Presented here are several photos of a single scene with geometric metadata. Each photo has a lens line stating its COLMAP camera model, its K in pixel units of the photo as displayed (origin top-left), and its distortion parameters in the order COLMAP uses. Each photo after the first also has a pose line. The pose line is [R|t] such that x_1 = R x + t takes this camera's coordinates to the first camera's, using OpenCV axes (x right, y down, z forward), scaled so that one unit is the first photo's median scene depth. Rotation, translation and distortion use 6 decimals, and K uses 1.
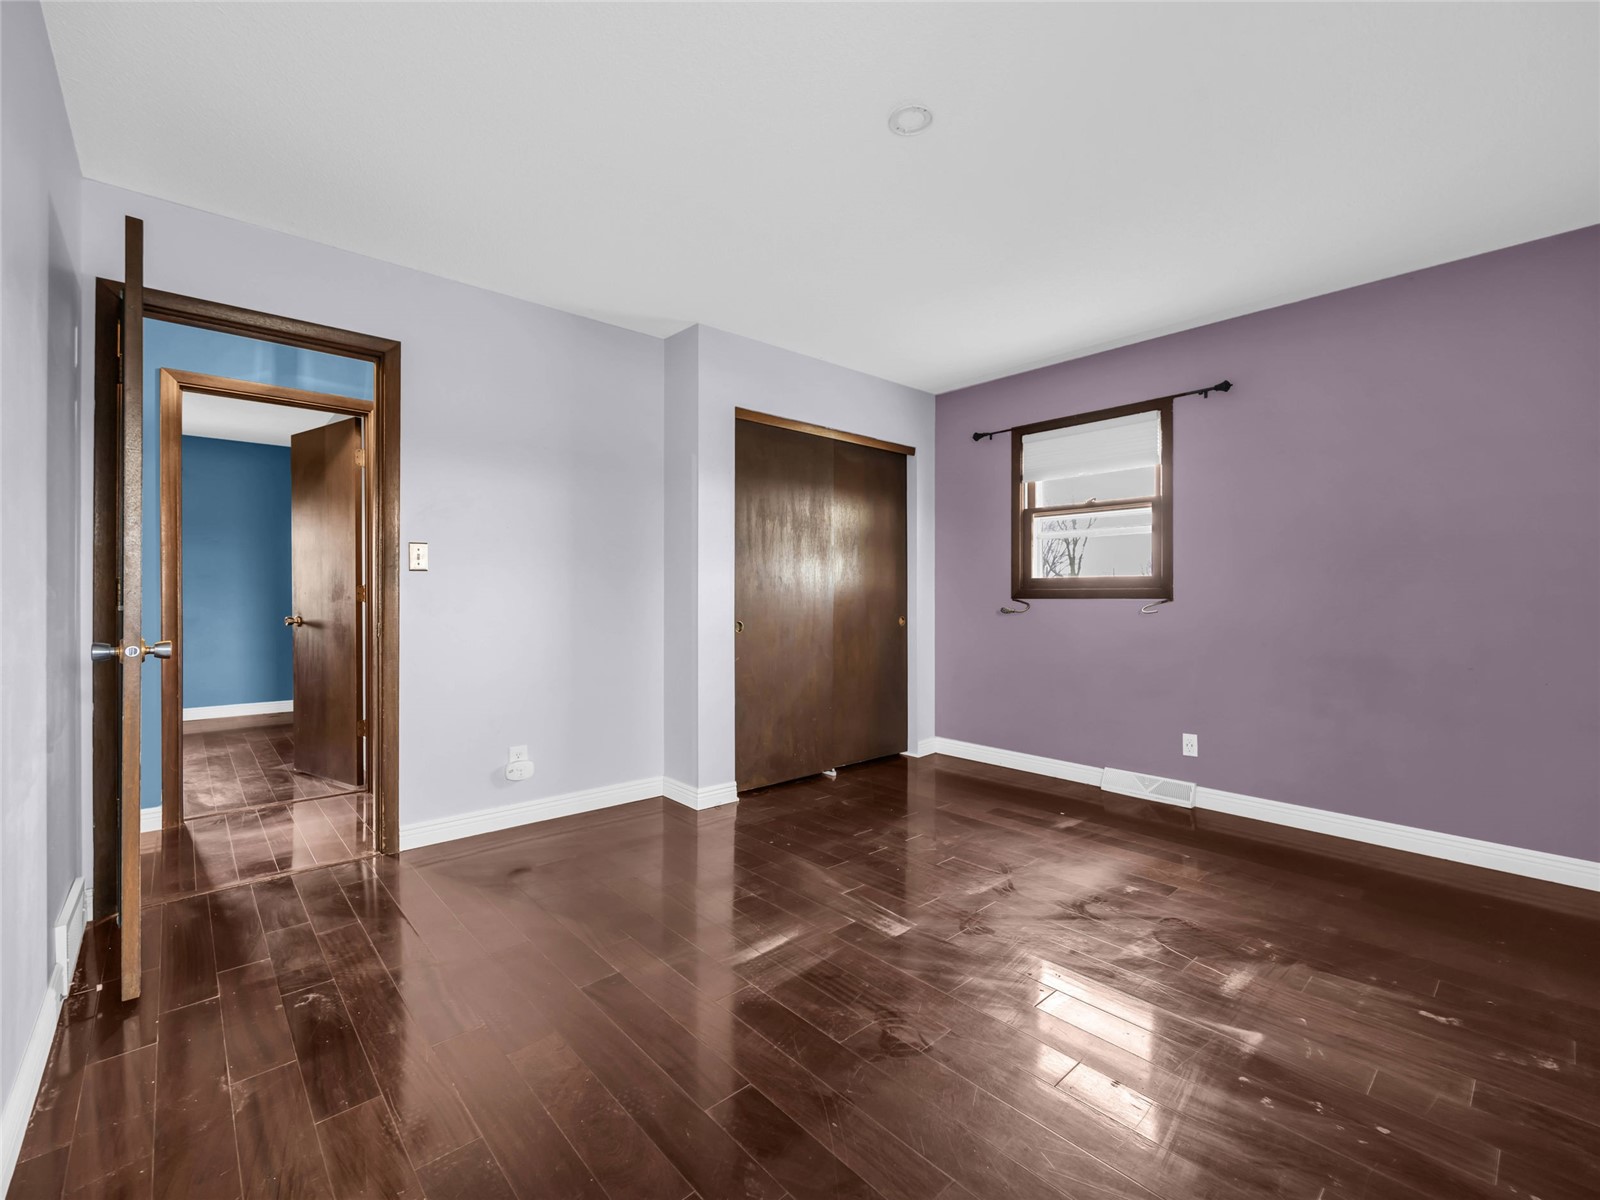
lens RADIAL K [[693.2, 0, 802.4], [0, 693.2, 601.8], [0, 0, 1]] dist [-0.002200, -0.000139]
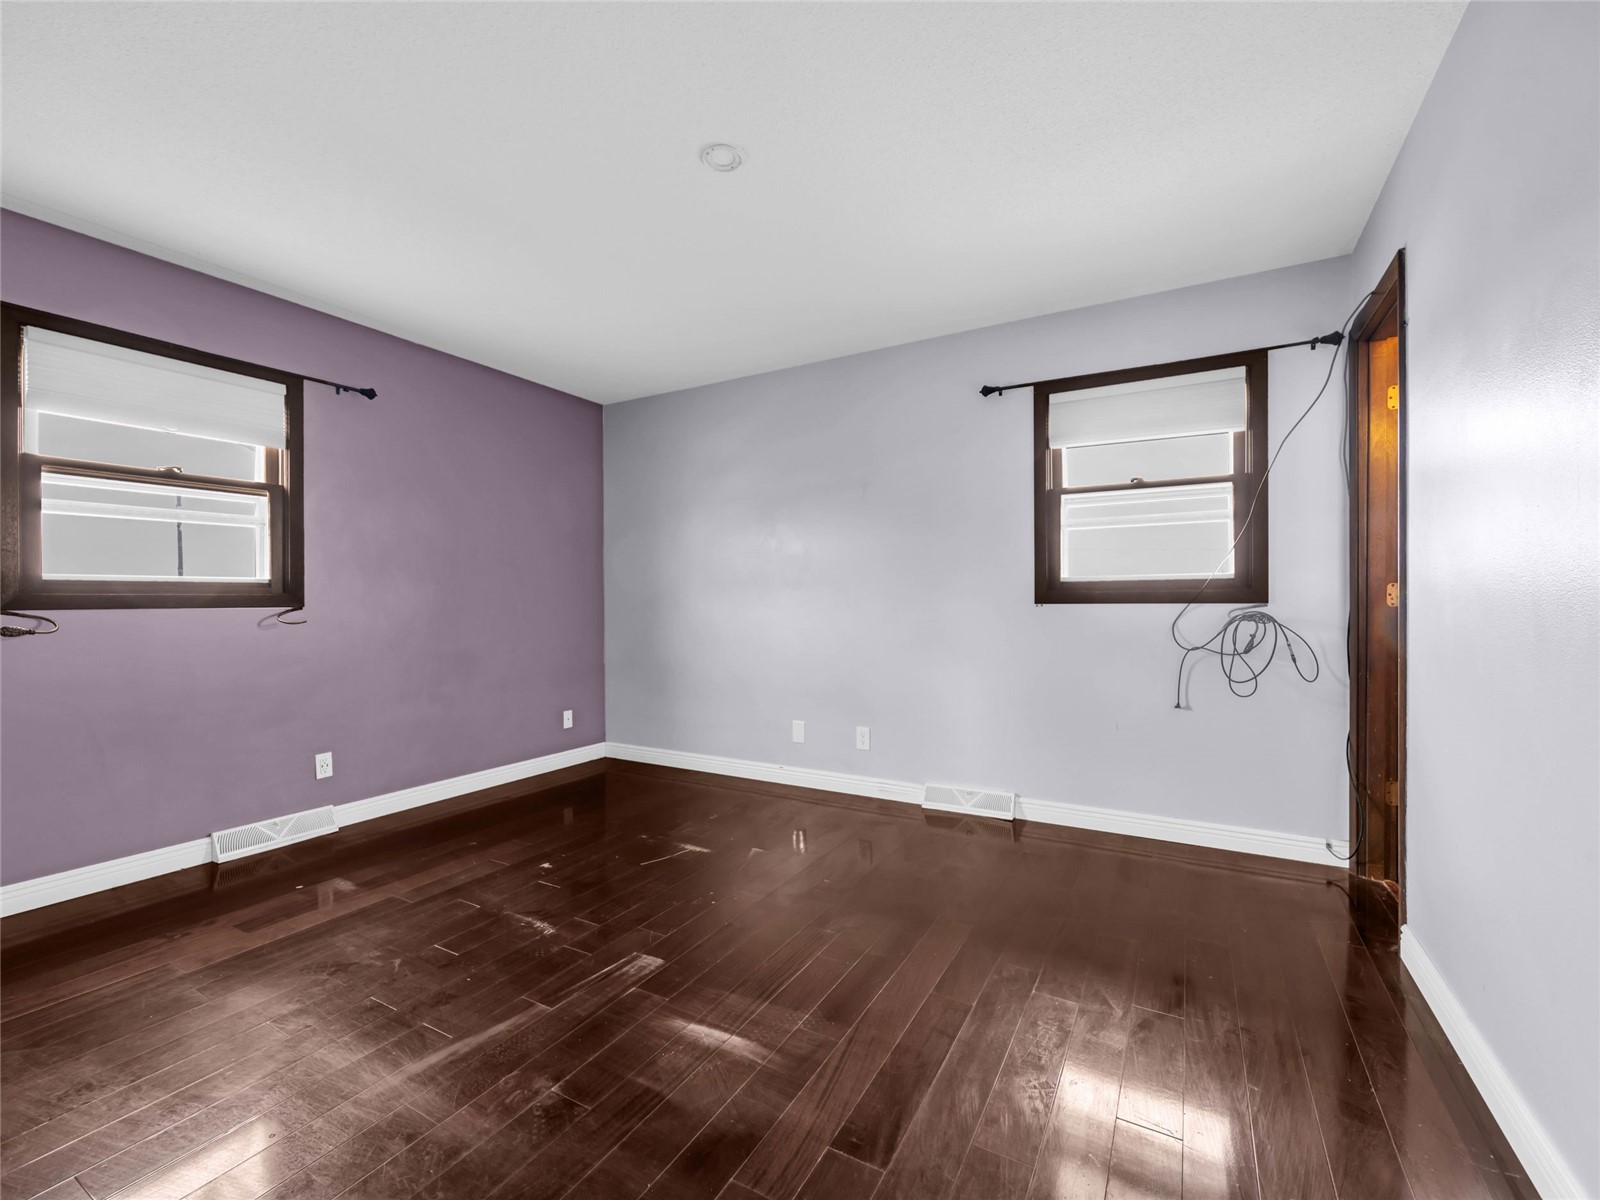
lens RADIAL K [[693.2, 0, 802.4], [0, 693.2, 601.8], [0, 0, 1]] dist [-0.002200, -0.000139]
pose [[-0.317483, -0.005082, 0.948250, -0.517024], [0.009249, 0.999921, 0.008456, -0.011872], [-0.948219, 0.011454, -0.317411, 0.696434]]
